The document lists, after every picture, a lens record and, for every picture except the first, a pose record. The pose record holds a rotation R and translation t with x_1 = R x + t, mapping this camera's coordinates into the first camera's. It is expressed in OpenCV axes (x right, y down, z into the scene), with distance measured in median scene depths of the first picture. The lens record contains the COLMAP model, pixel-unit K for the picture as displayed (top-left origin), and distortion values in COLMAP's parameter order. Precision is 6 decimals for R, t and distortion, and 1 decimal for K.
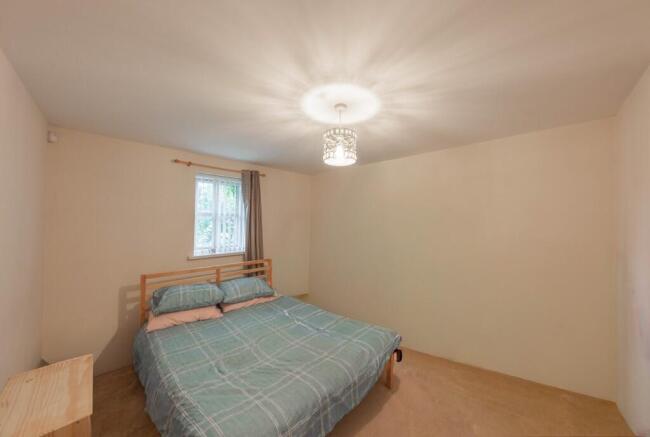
lens RADIAL K [[223.4, 0, 325.0], [0, 223.4, 218.5], [0, 0, 1]] dist [-0.000419, -0.000012]
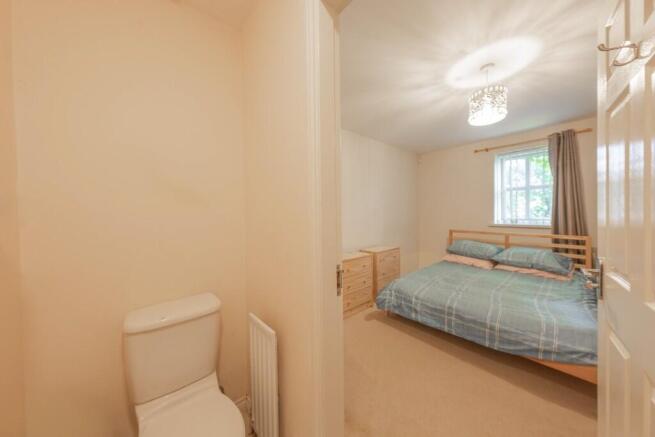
lens RADIAL K [[213.5, 0, 327.5], [0, 213.5, 218.5], [0, 0, 1]] dist [0.000494, -0.000017]
pose [[-0.062476, 0.015409, -0.997928, 0.755412], [0.015216, 0.999779, 0.014485, 0.128893], [0.997930, -0.014280, -0.062696, 0.192657]]
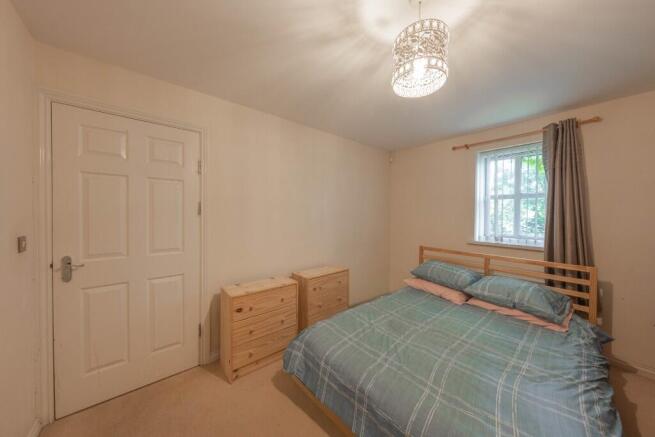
lens RADIAL K [[217.8, 0, 327.5], [0, 217.8, 218.5], [0, 0, 1]] dist [-0.000051, -0.000001]
pose [[-0.076894, 0.010803, -0.996981, 0.467431], [-0.008253, 0.999900, 0.011472, 0.079148], [0.997005, 0.009110, -0.076797, 0.522627]]
